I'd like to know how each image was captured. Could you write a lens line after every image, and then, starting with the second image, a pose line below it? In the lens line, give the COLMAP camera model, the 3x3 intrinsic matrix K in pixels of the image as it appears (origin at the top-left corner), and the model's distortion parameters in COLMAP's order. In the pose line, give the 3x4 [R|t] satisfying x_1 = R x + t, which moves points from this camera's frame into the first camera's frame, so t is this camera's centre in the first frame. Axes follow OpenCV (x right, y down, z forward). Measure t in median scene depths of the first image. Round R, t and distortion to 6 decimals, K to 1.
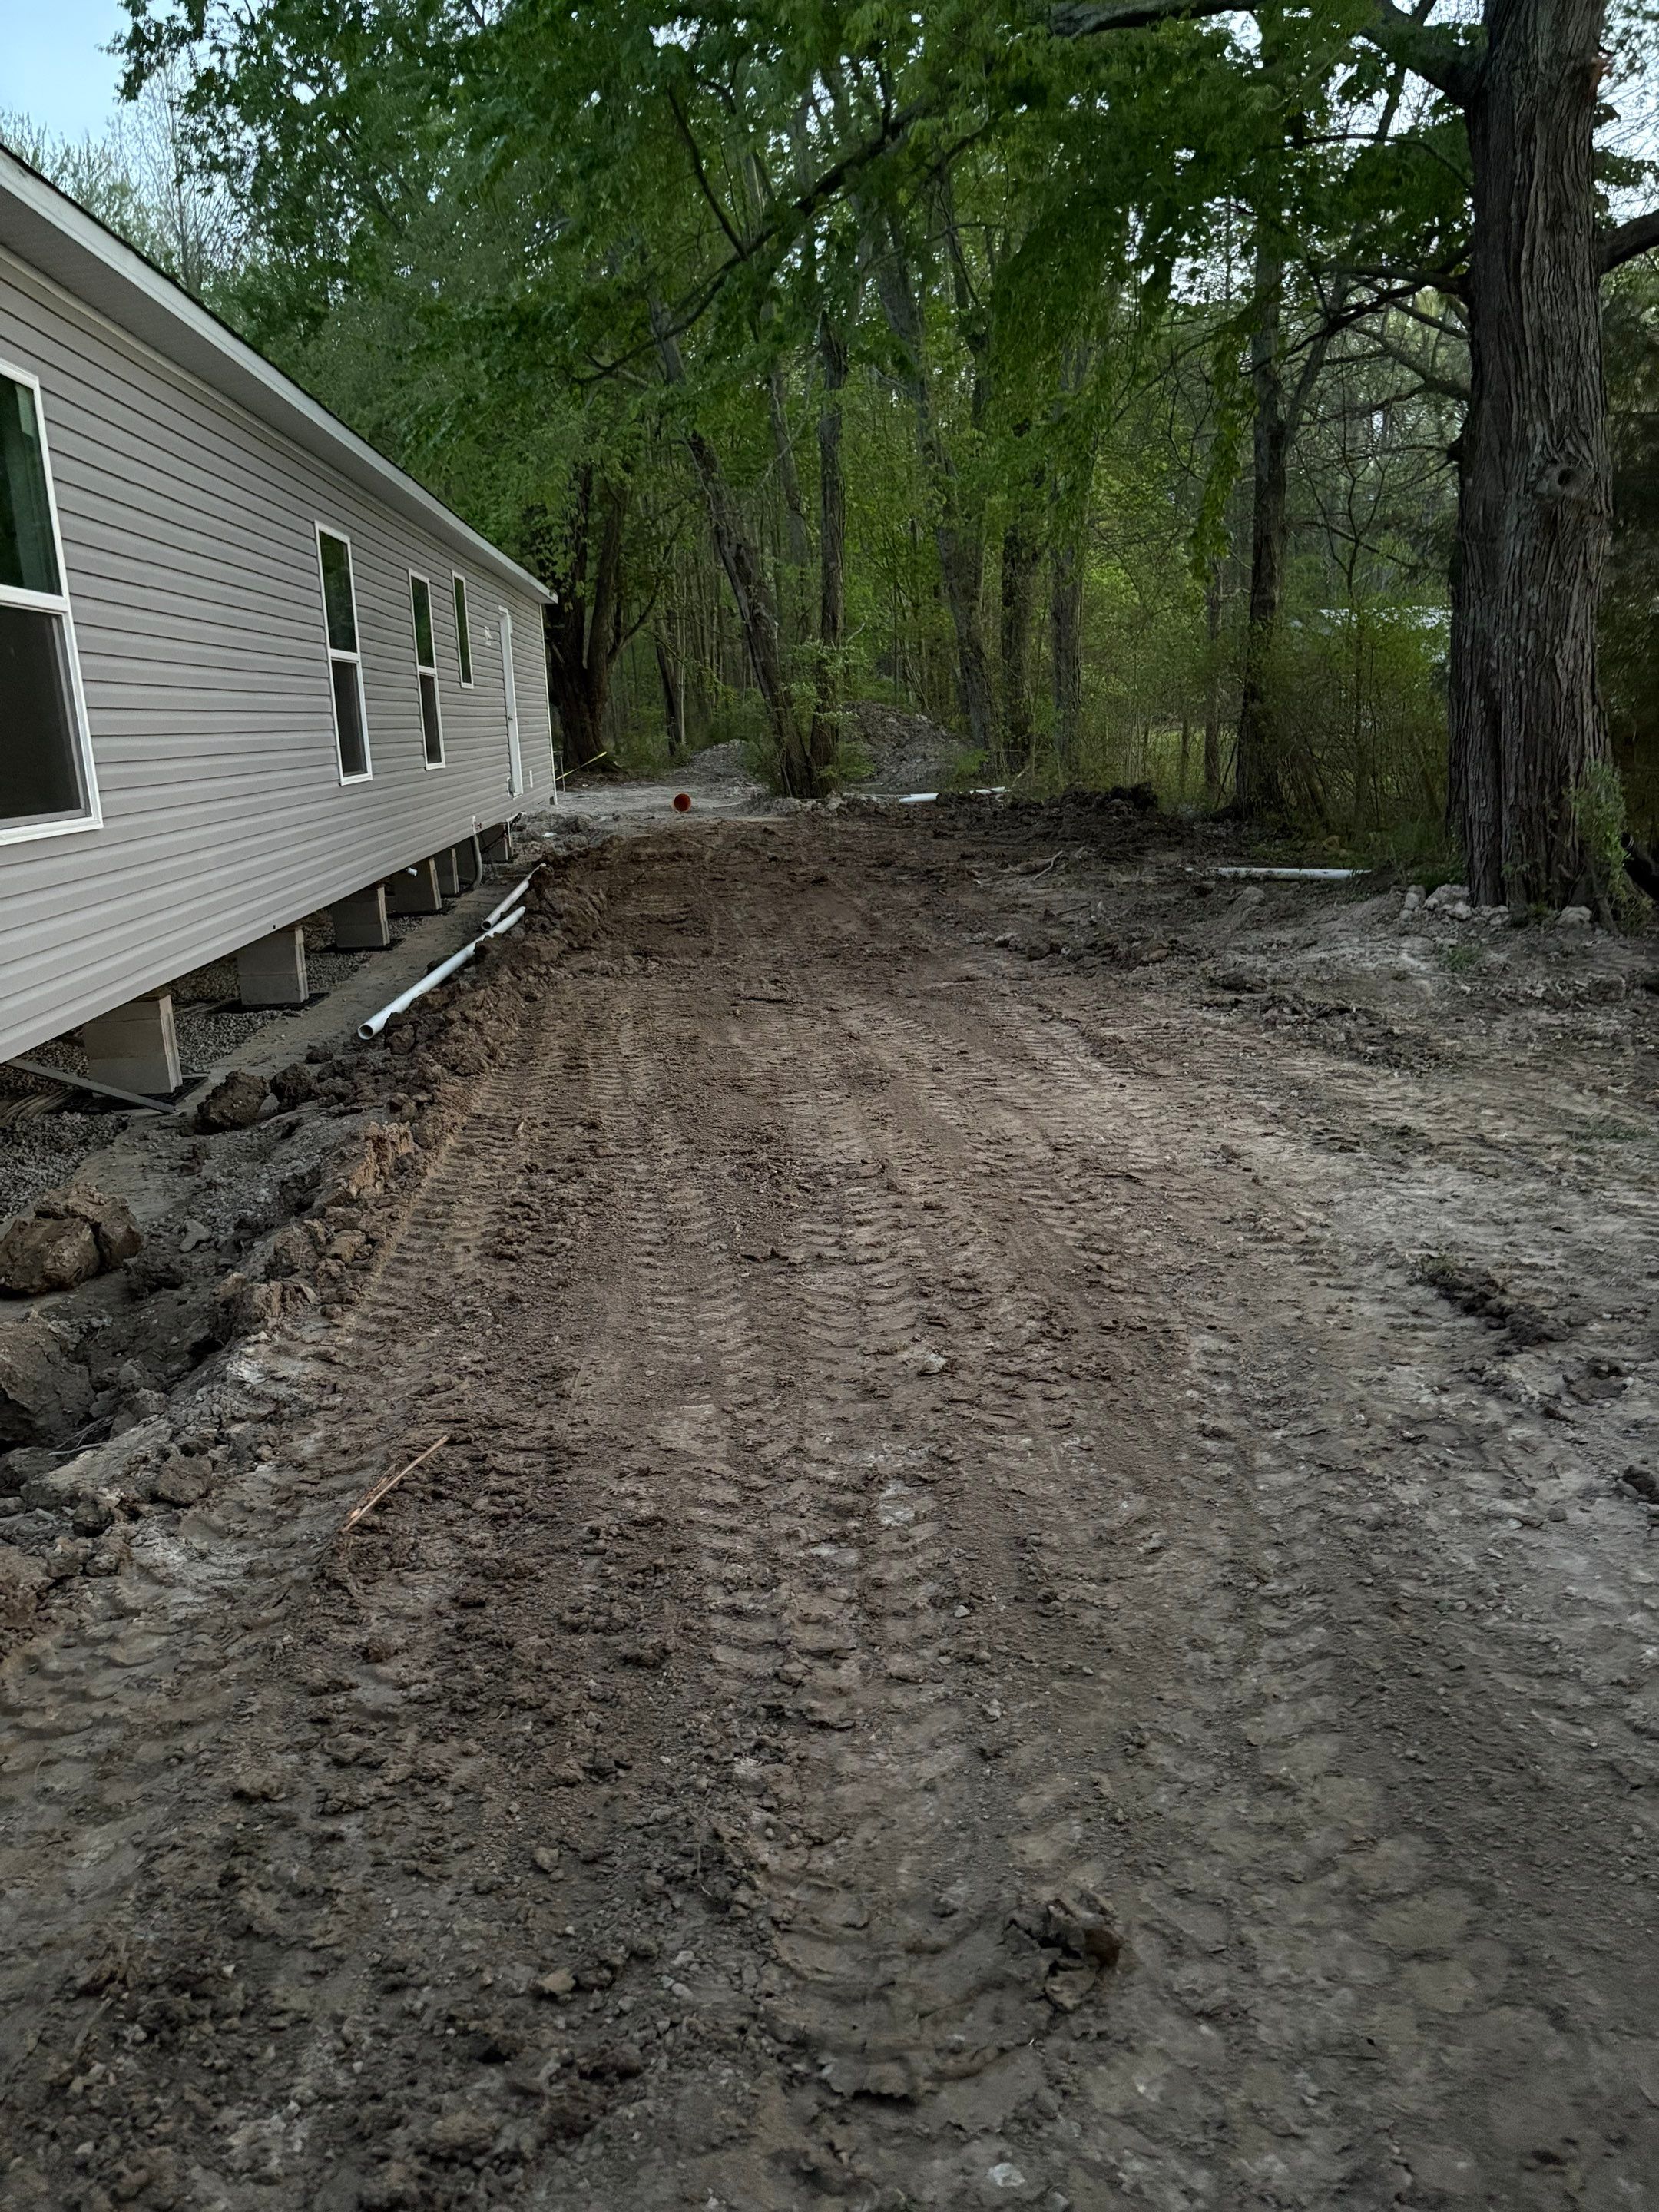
lens RADIAL K [[1666.6, 0, 829.5], [0, 1666.6, 1106.0], [0, 0, 1]] dist [0.000733, 0.002743]
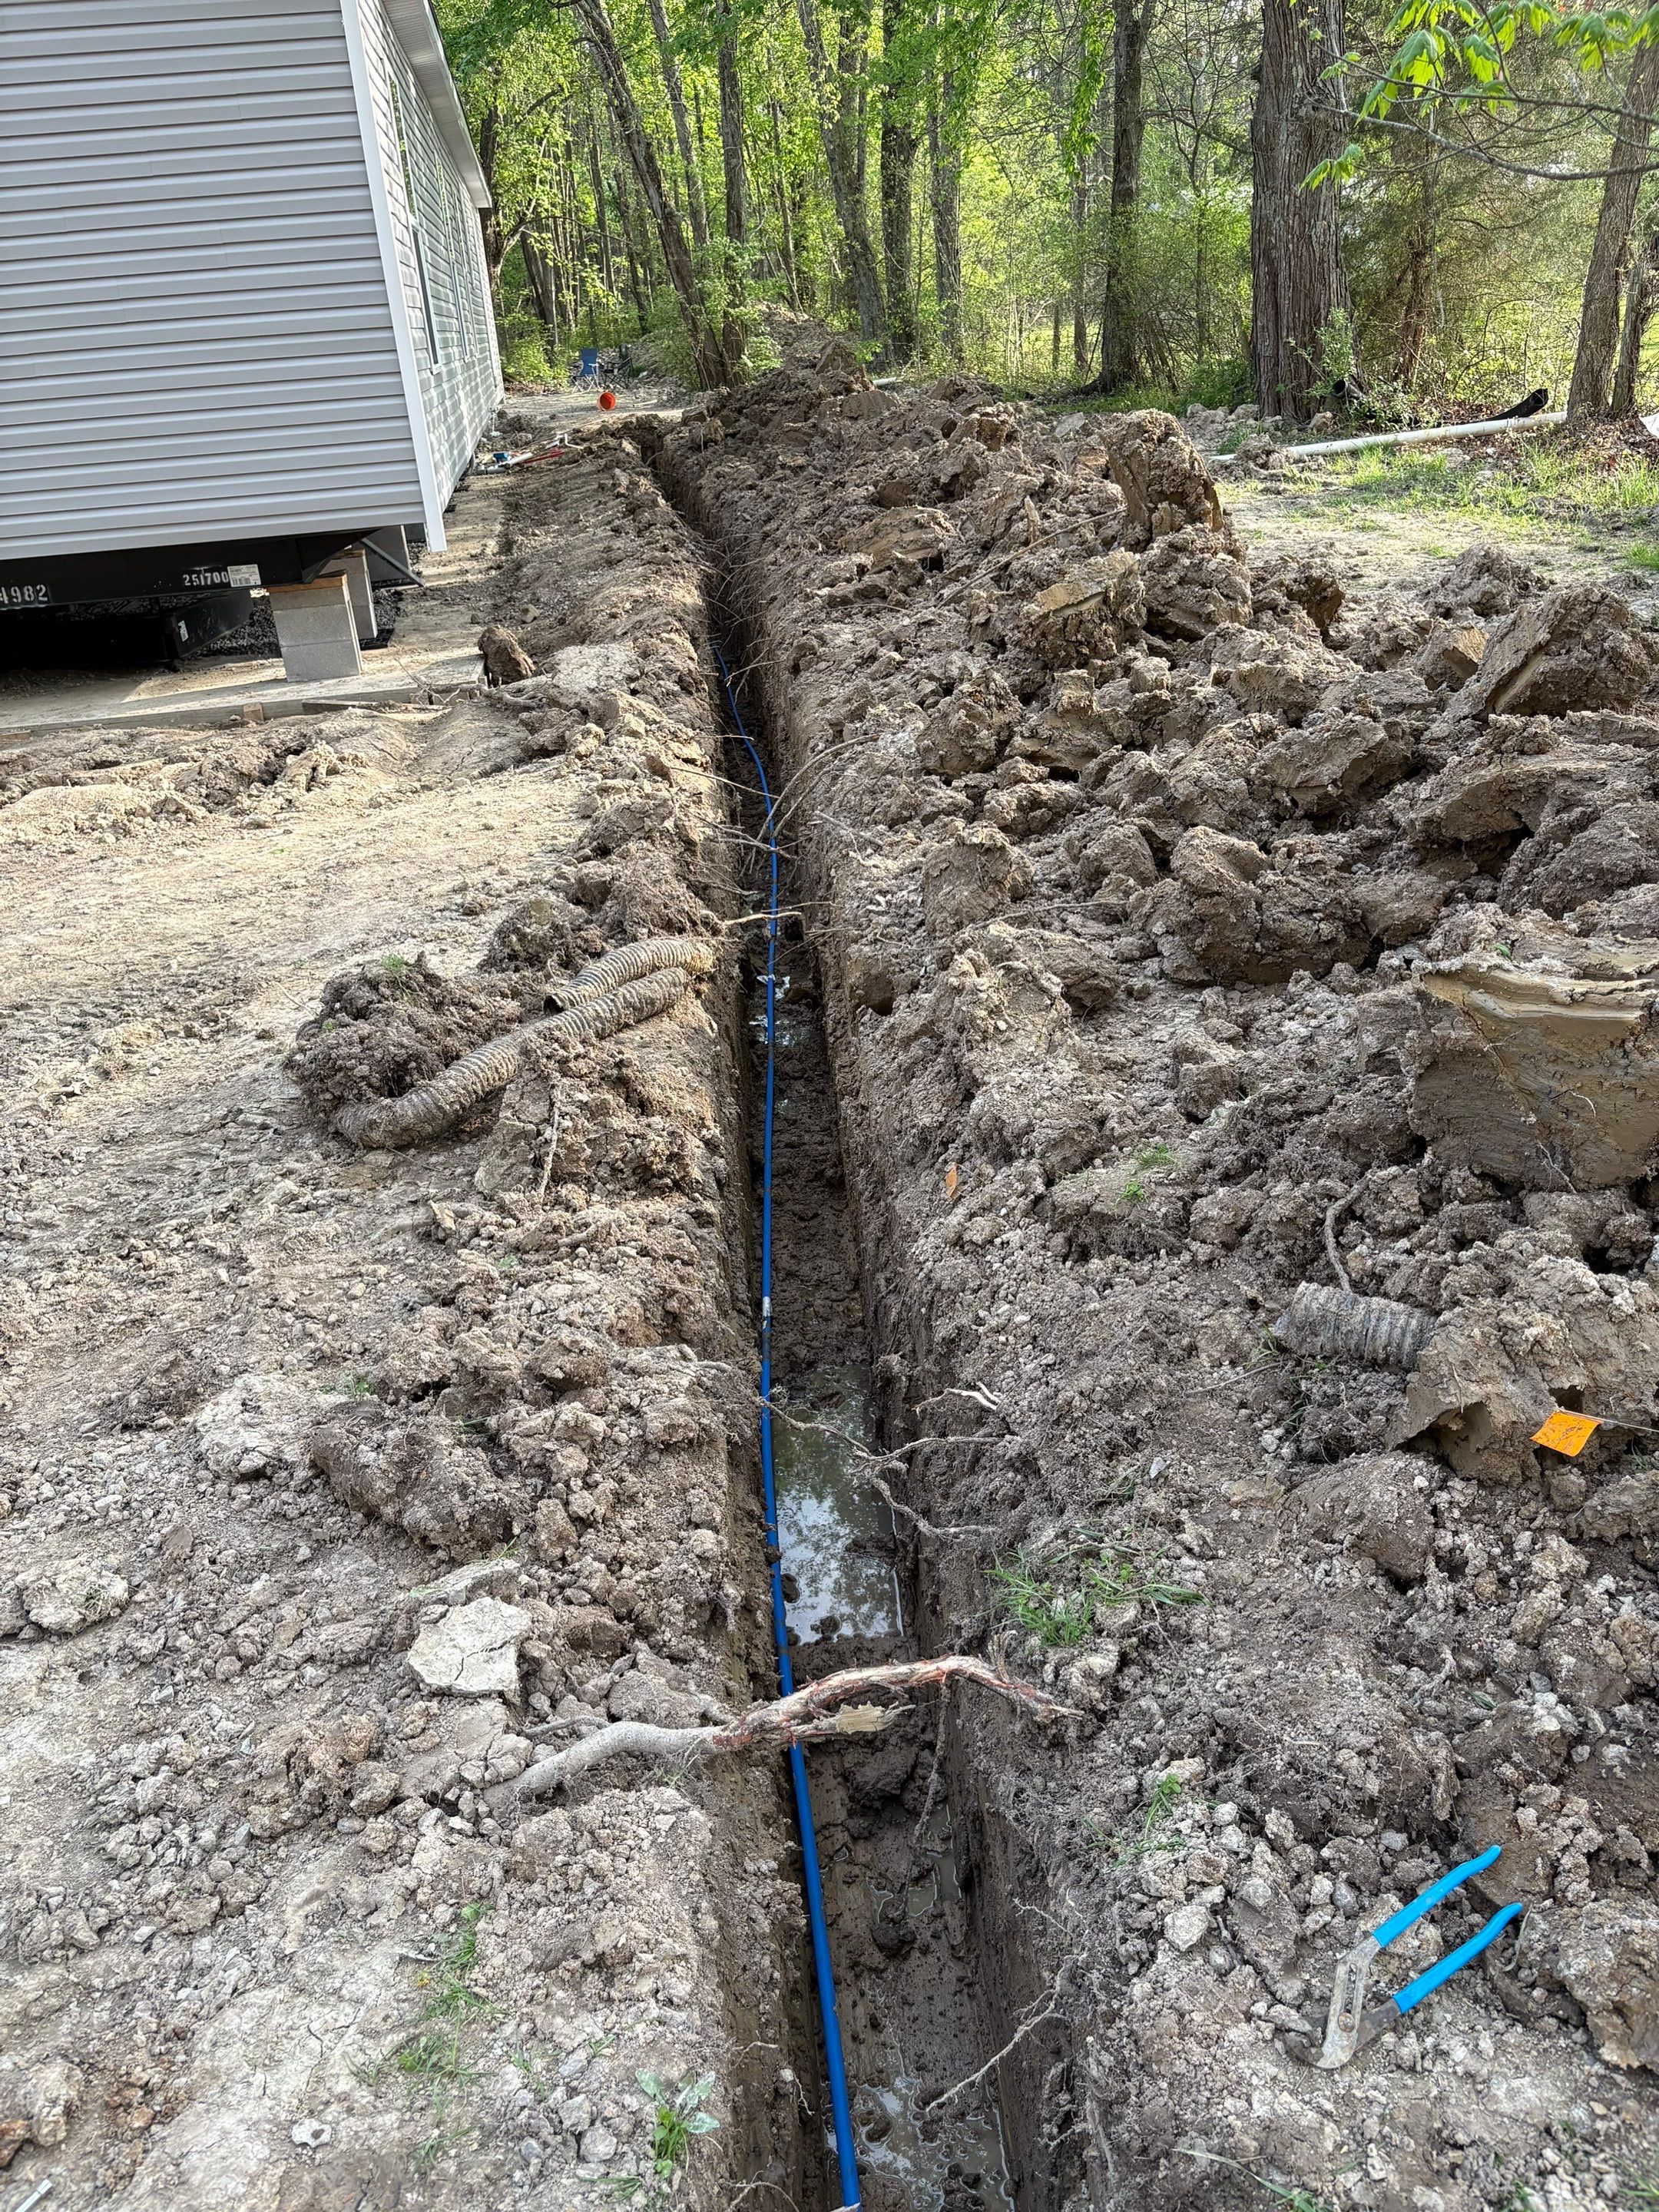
lens RADIAL K [[1666.6, 0, 829.5], [0, 1666.6, 1106.0], [0, 0, 1]] dist [0.000733, 0.002743]
pose [[0.995932, -0.061115, 0.066213, -0.043687], [0.046154, 0.977112, 0.207657, 0.051496], [-0.077388, -0.203757, 0.975958, -0.182271]]
